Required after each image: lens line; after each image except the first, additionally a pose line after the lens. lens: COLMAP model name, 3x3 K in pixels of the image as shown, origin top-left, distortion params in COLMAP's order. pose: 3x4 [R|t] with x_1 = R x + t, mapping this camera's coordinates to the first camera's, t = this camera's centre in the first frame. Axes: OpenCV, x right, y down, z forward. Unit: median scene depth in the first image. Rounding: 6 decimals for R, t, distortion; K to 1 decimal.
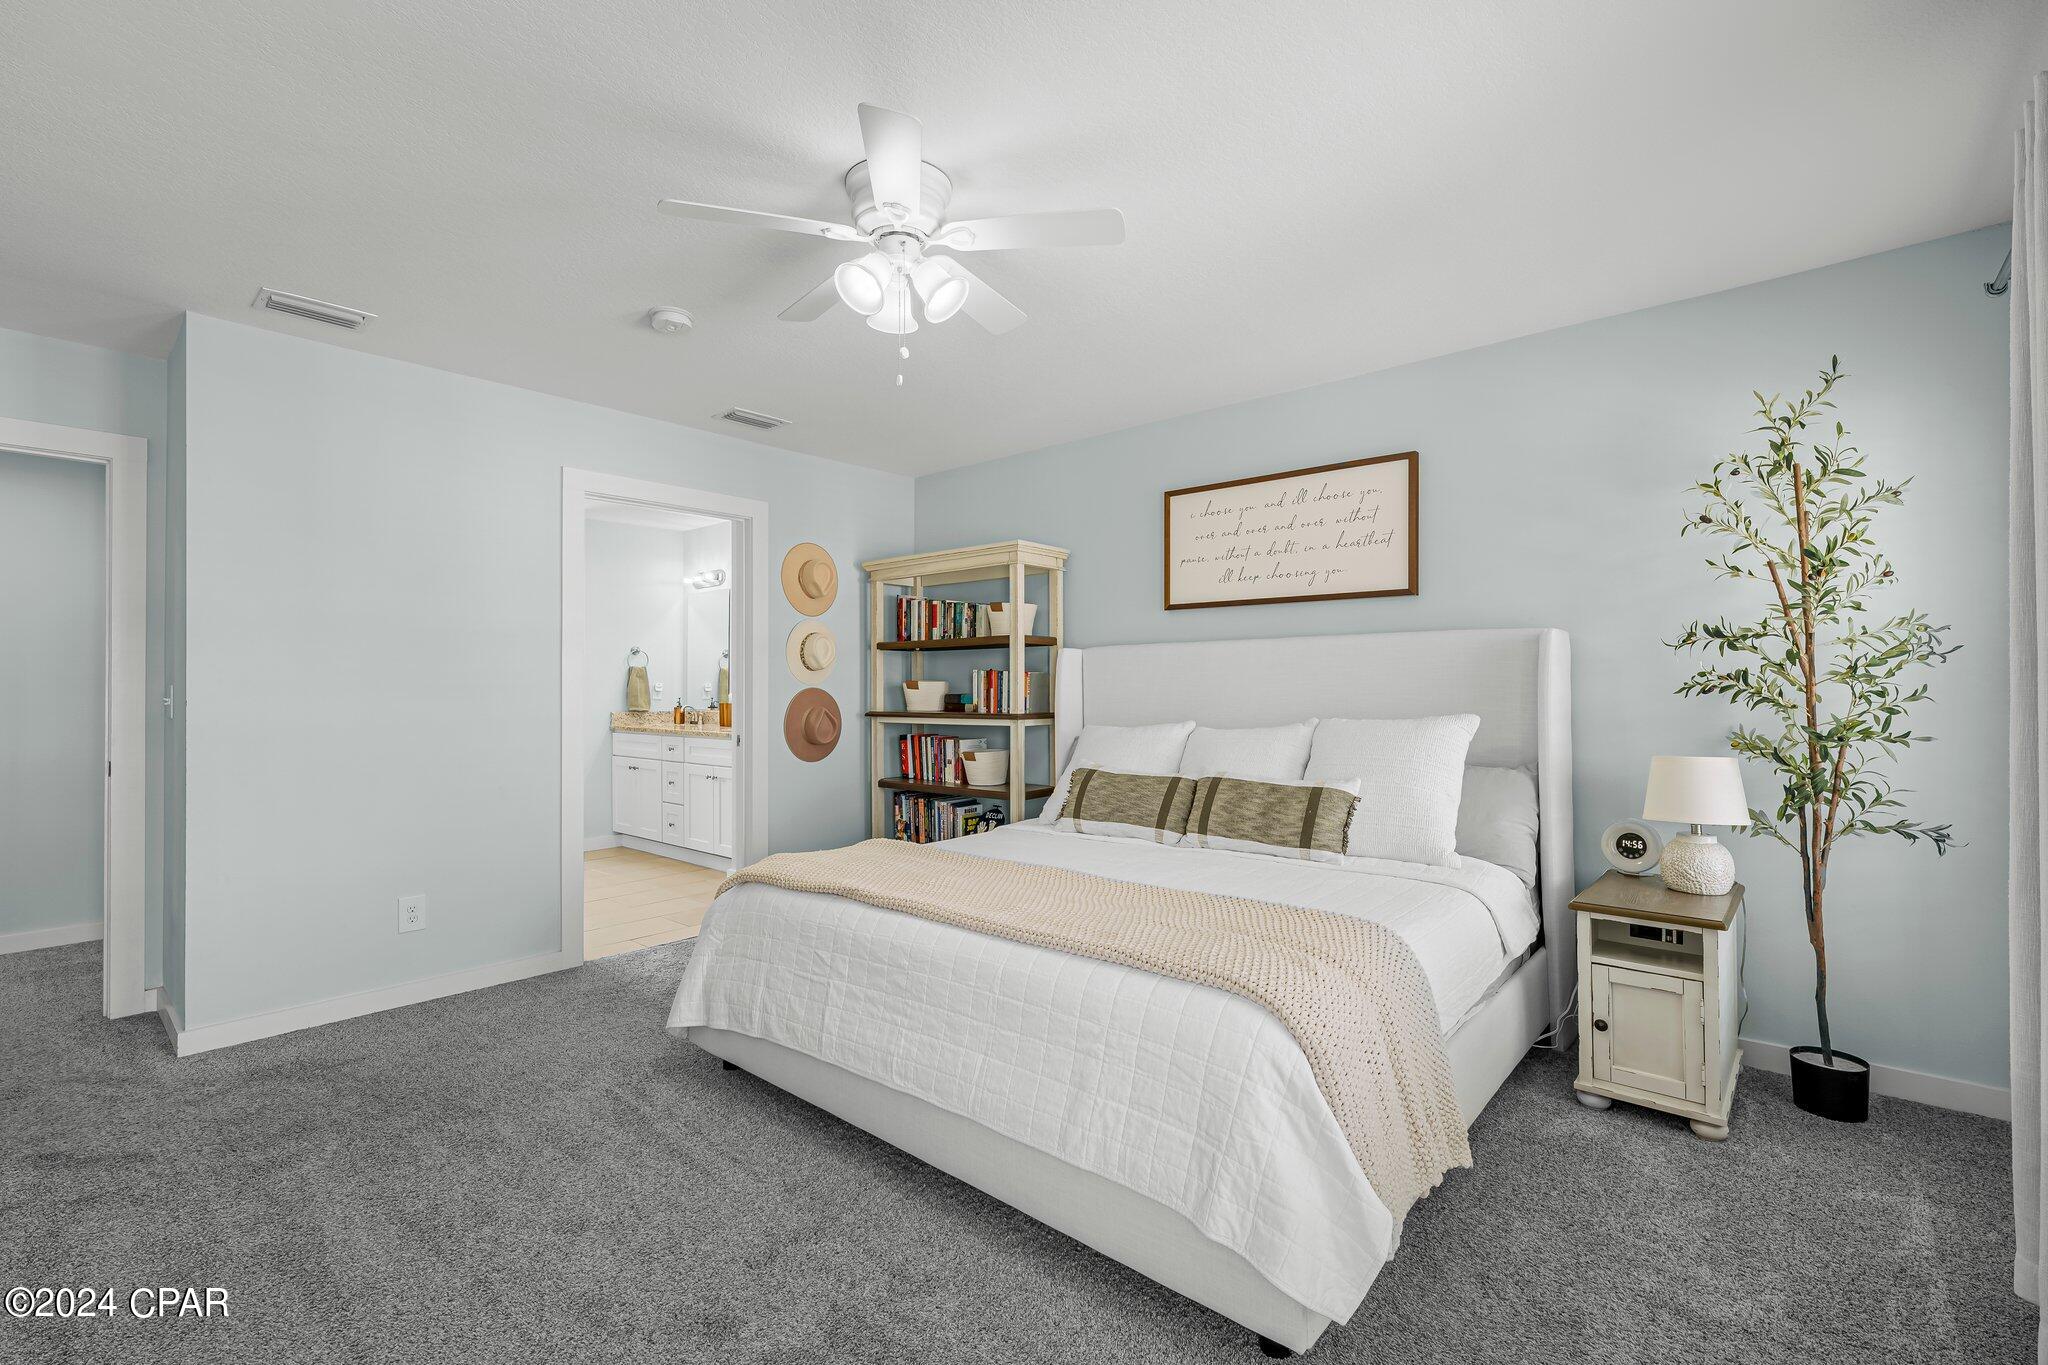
lens RADIAL K [[893.6, 0, 1023.4], [0, 893.6, 677.9], [0, 0, 1]] dist [-0.003631, 0.000975]
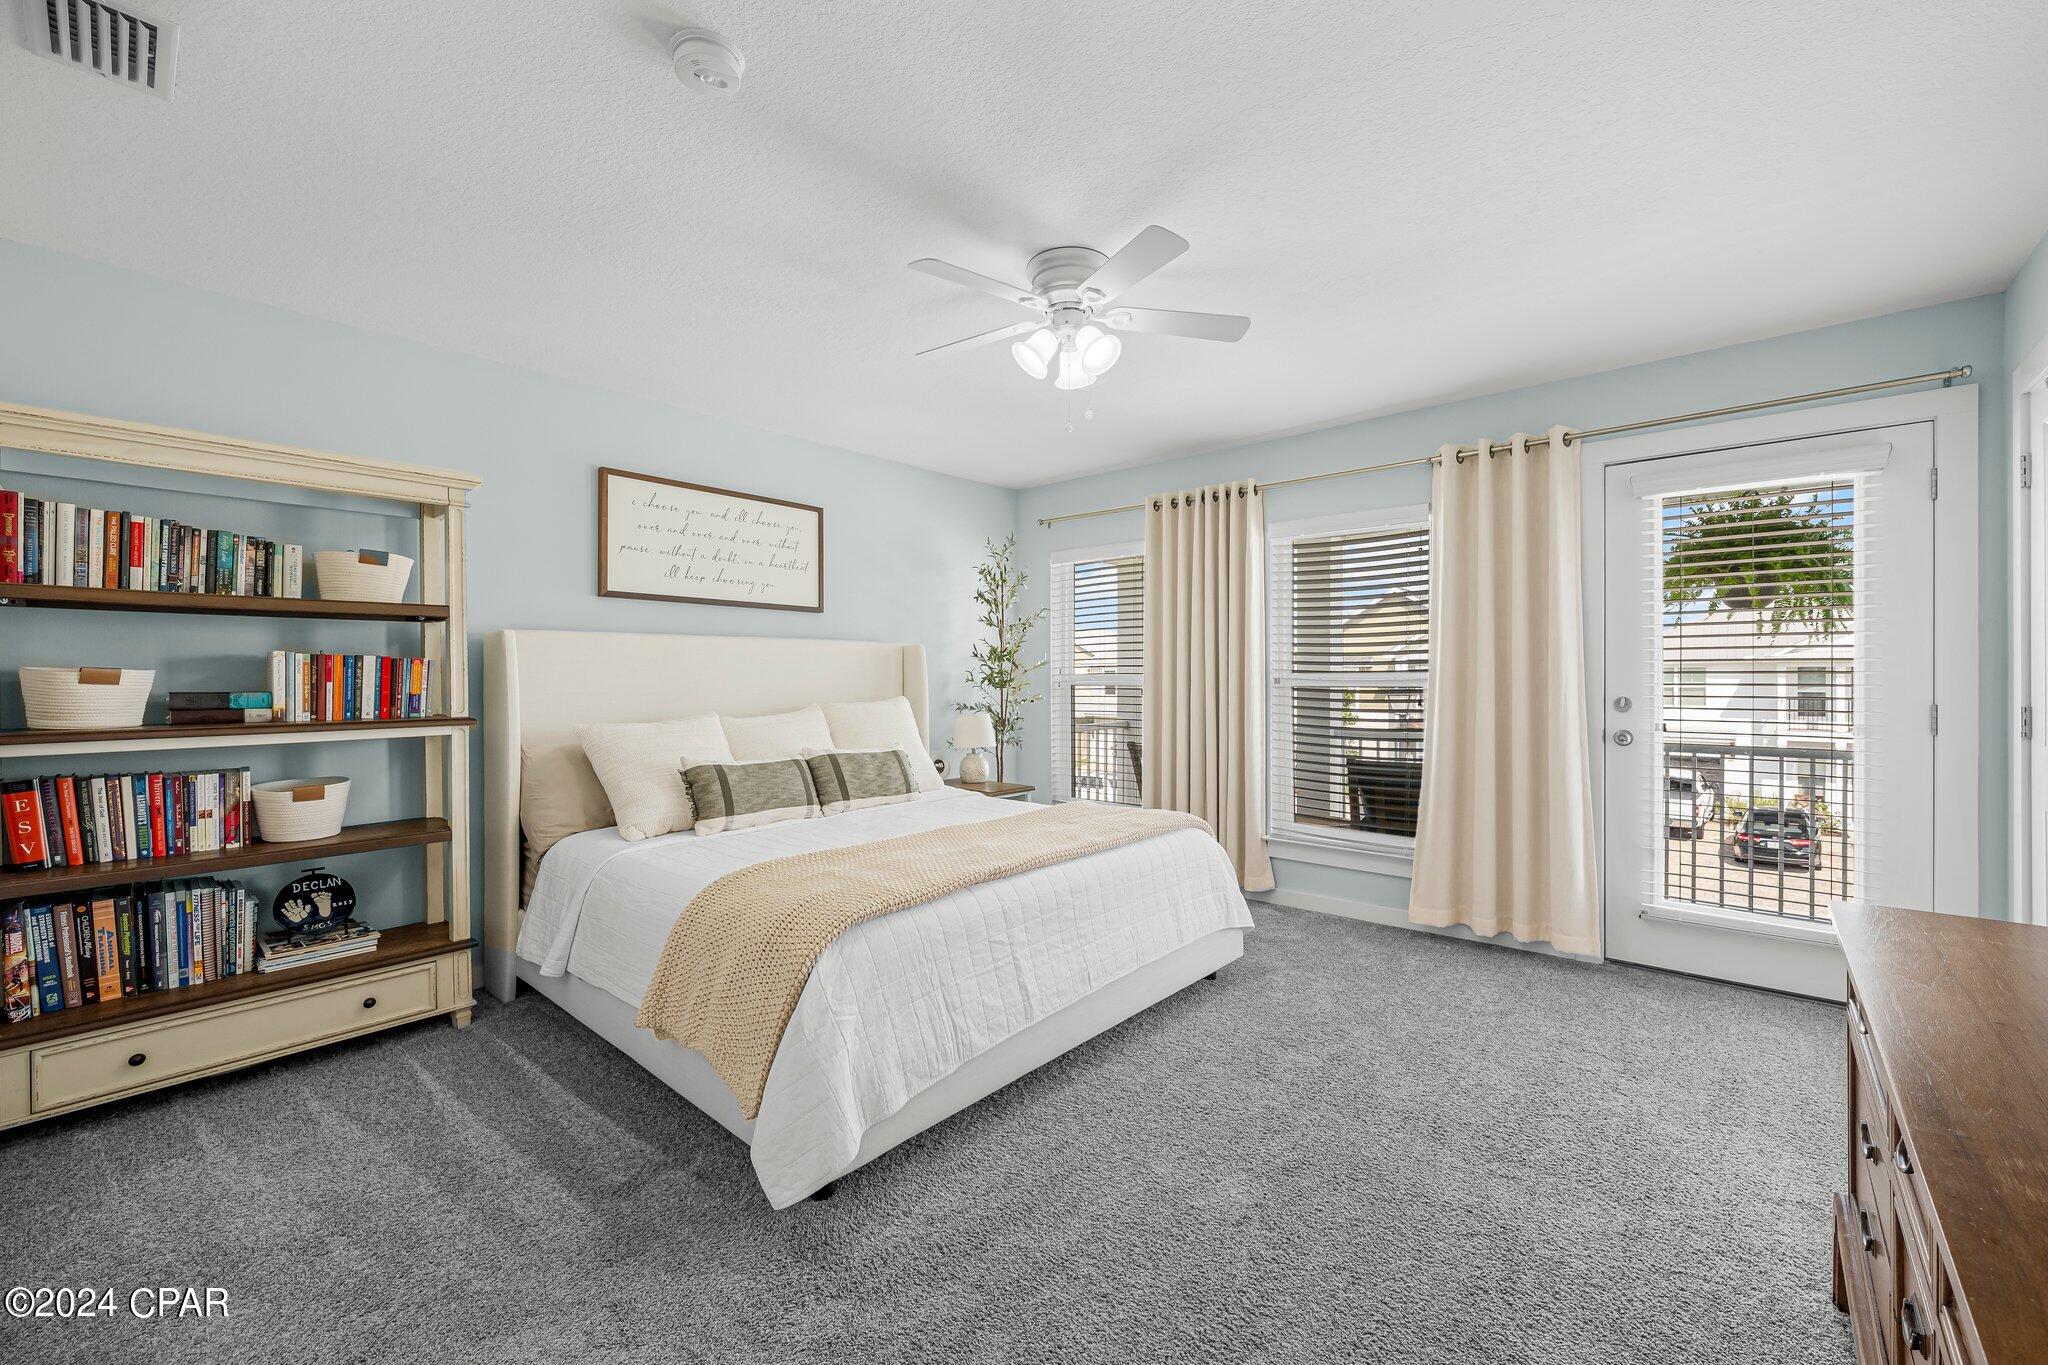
lens RADIAL K [[813.1, 0, 1022.1], [0, 813.1, 678.1], [0, 0, 1]] dist [-0.001102, -0.001047]
pose [[0.017700, 0.002870, 0.999839, -0.593217], [-0.007151, 0.999971, -0.002744, 0.006829], [-0.999818, -0.007101, 0.017720, 0.491704]]
